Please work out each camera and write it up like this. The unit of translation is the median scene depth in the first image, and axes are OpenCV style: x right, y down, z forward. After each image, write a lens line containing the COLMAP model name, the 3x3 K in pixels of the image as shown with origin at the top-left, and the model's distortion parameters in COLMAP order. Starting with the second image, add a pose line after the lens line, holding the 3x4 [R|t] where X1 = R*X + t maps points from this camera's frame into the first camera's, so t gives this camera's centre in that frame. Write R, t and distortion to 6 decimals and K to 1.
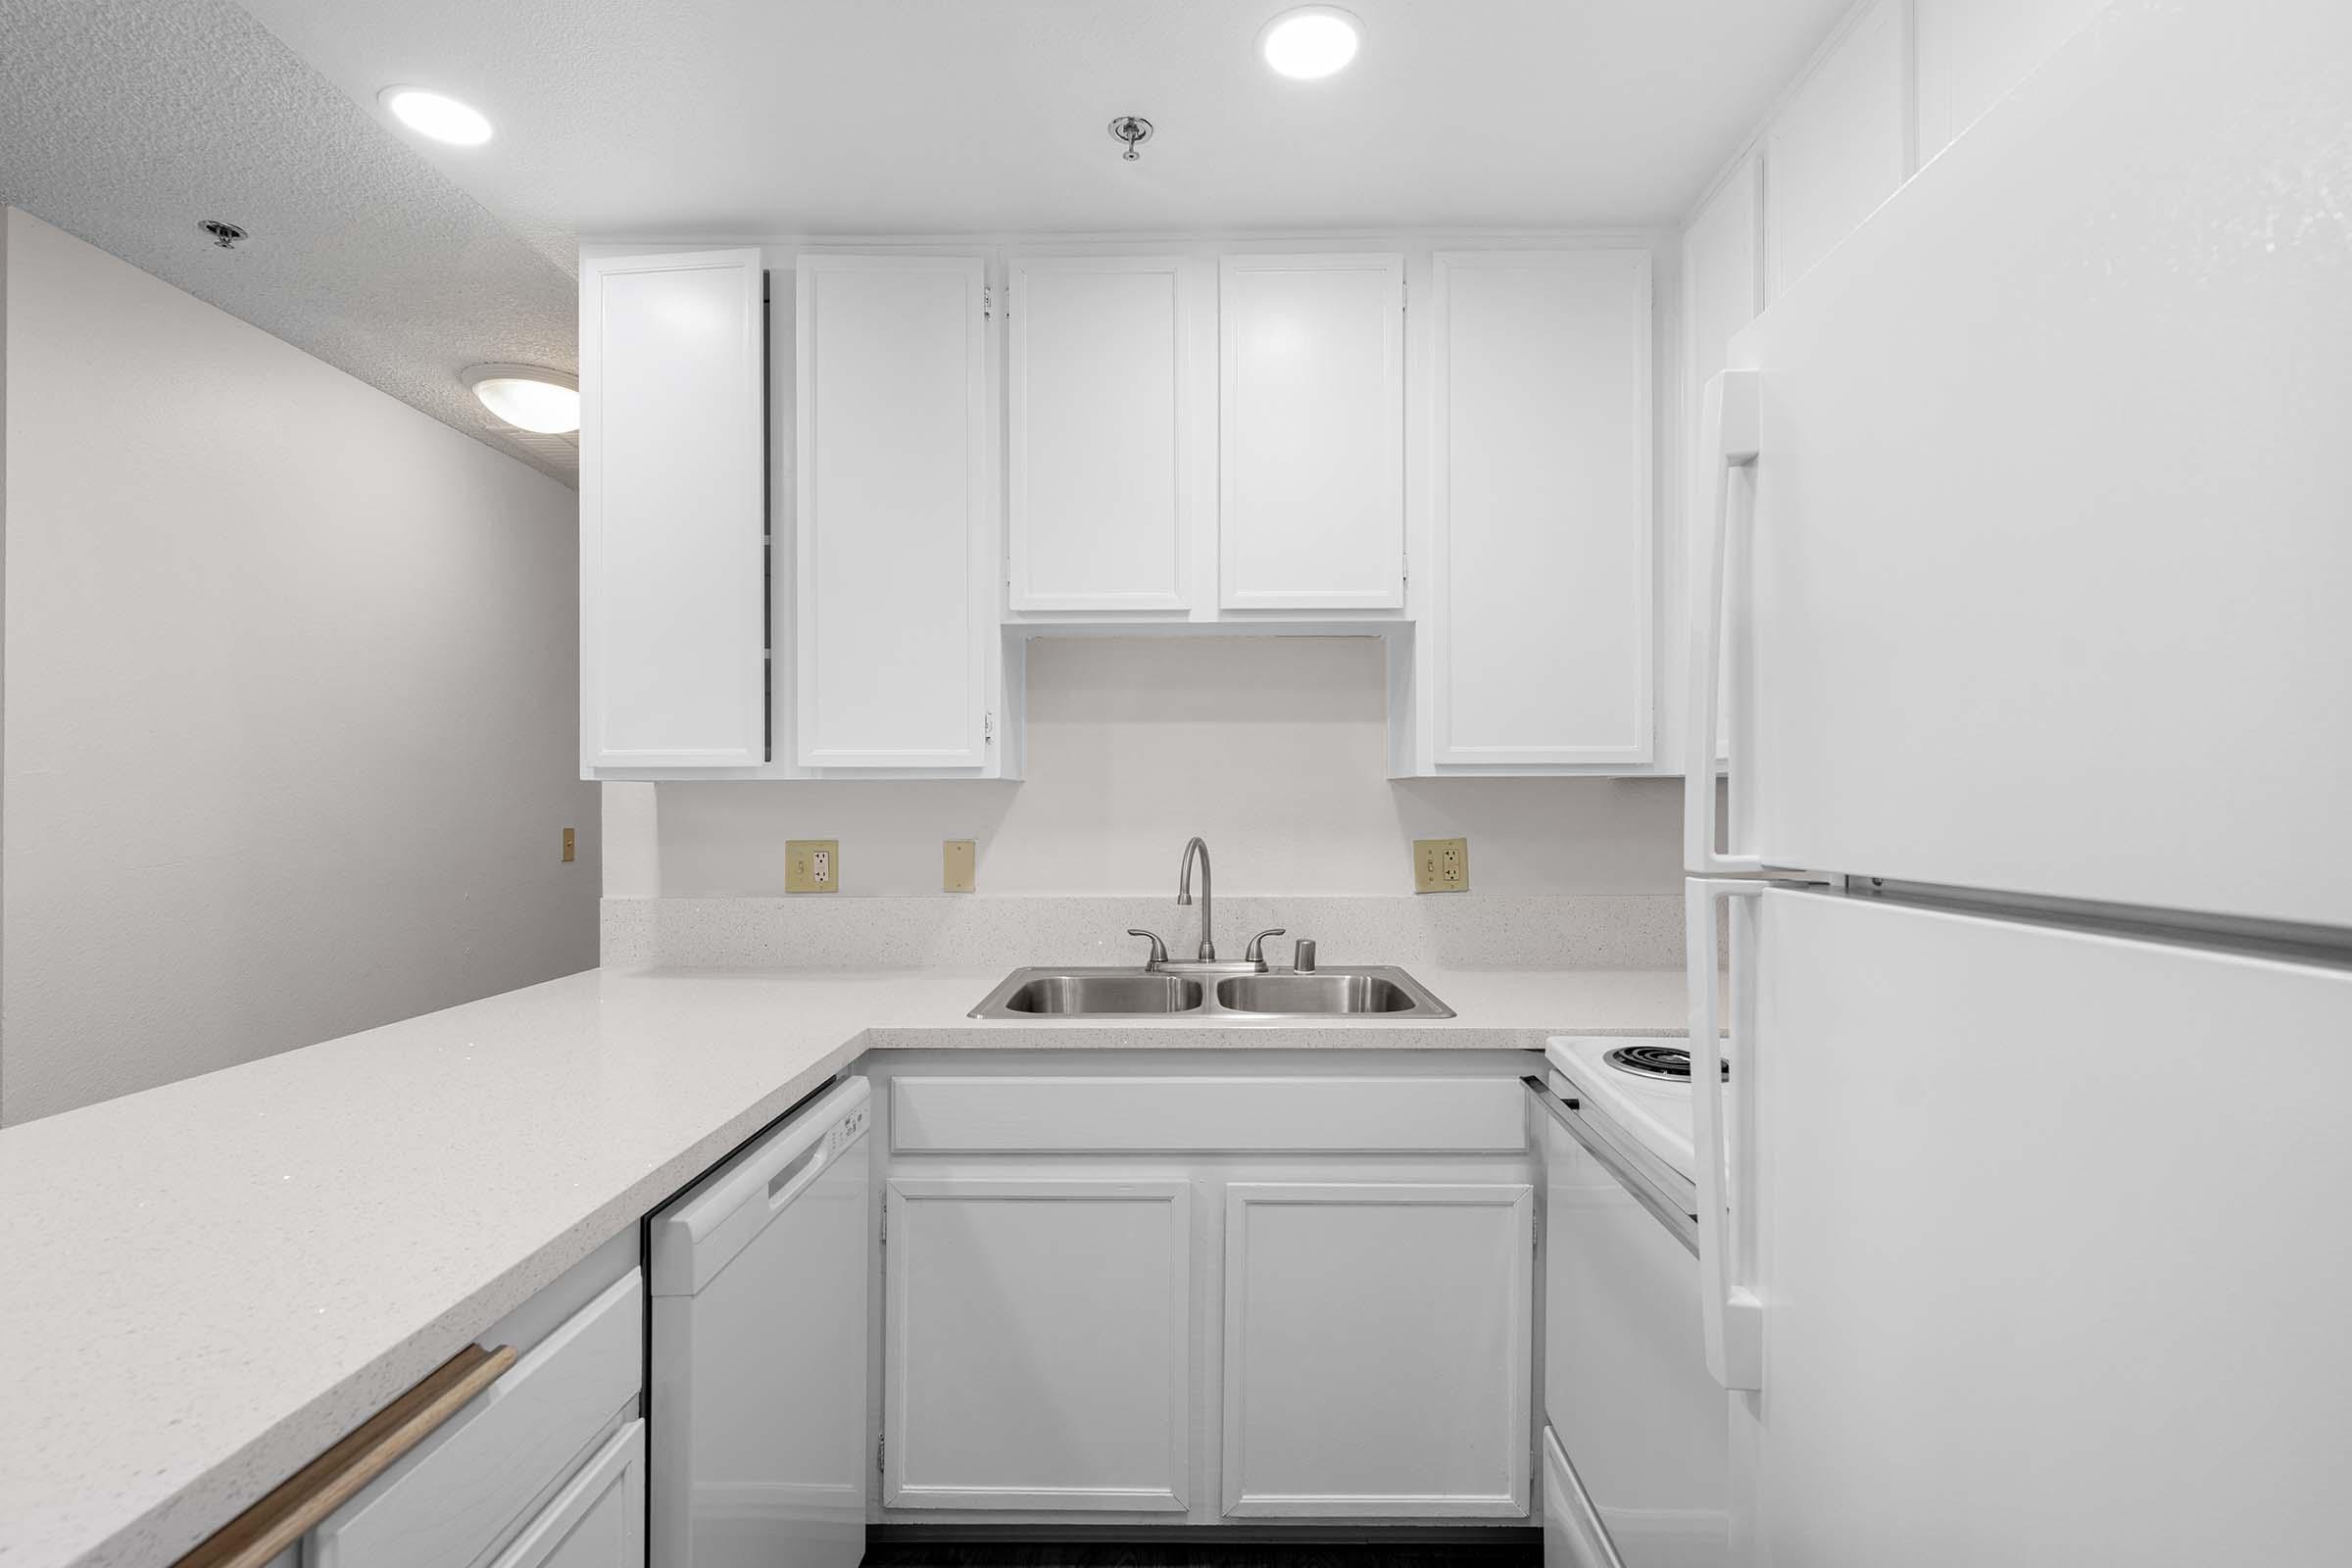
lens RADIAL K [[1058.5, 0, 1146.1], [0, 1058.5, 787.0], [0, 0, 1]] dist [0.006723, -0.001254]
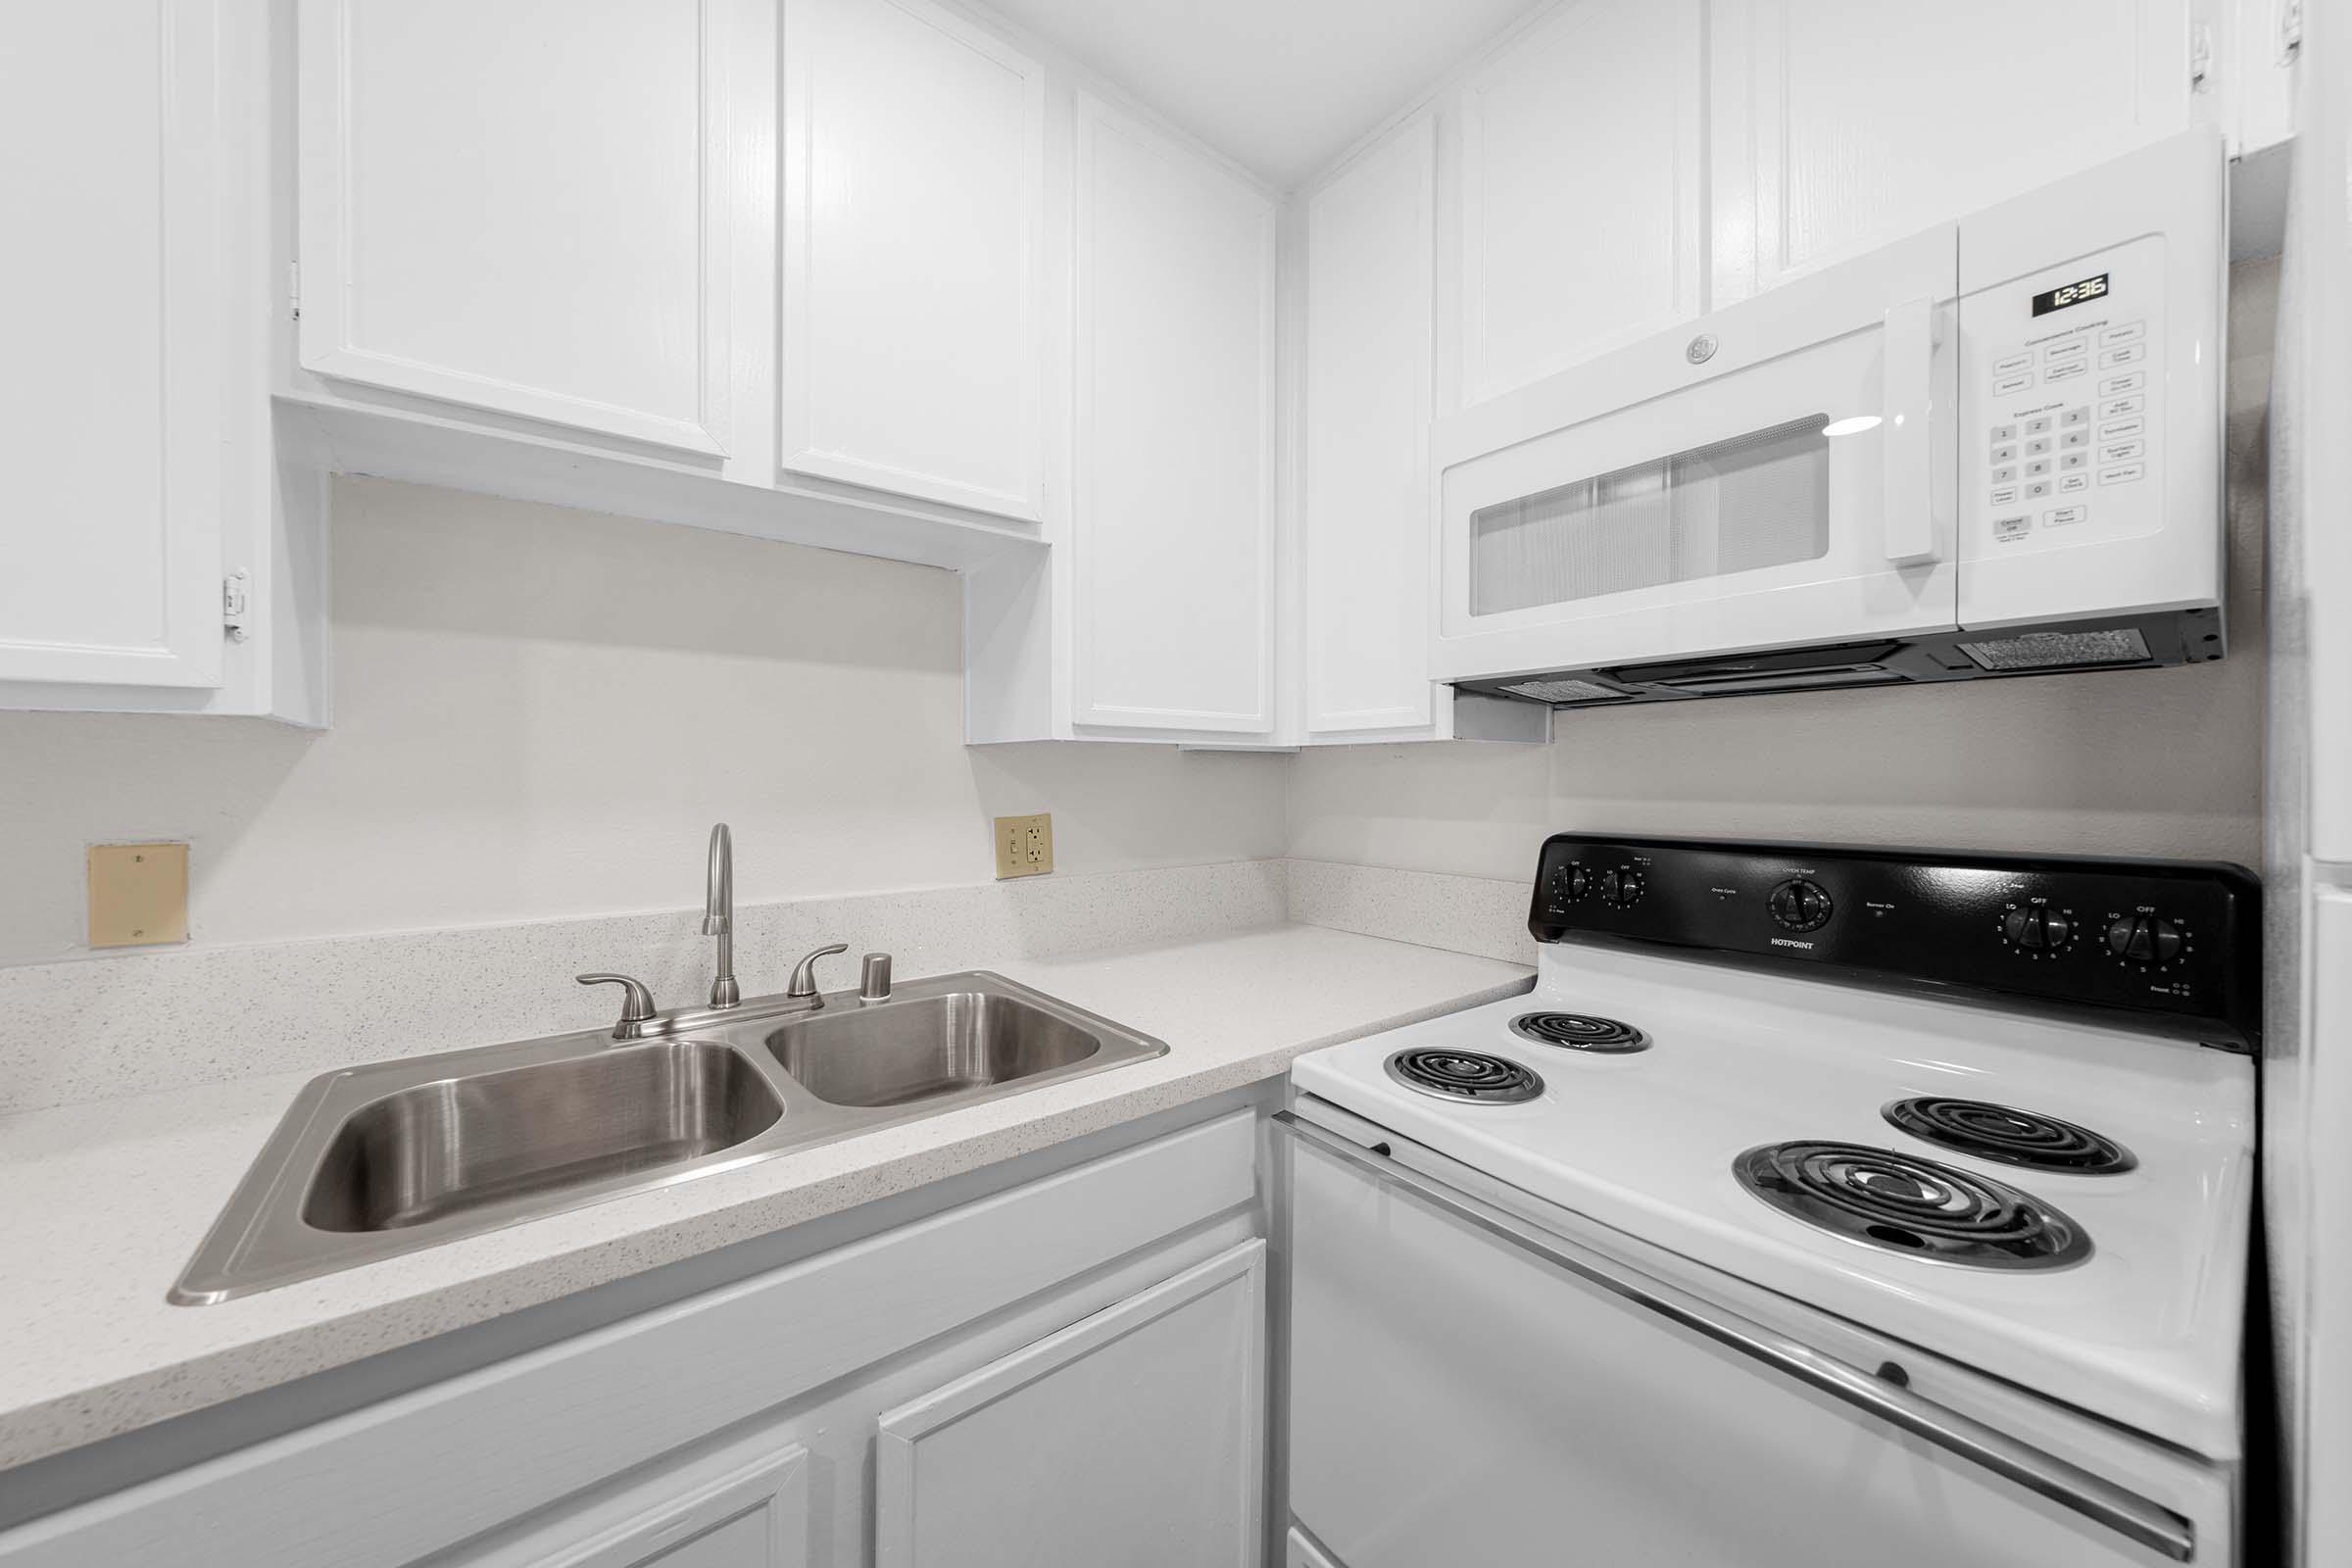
lens RADIAL K [[809.1, 0, 1182.0], [0, 809.1, 786.6], [0, 0, 1]] dist [-0.005295, -0.000005]
pose [[0.741008, -0.003590, 0.671487, -0.072941], [-0.011893, 0.999759, 0.018469, 0.012052], [-0.671391, -0.021672, 0.740786, 0.430299]]
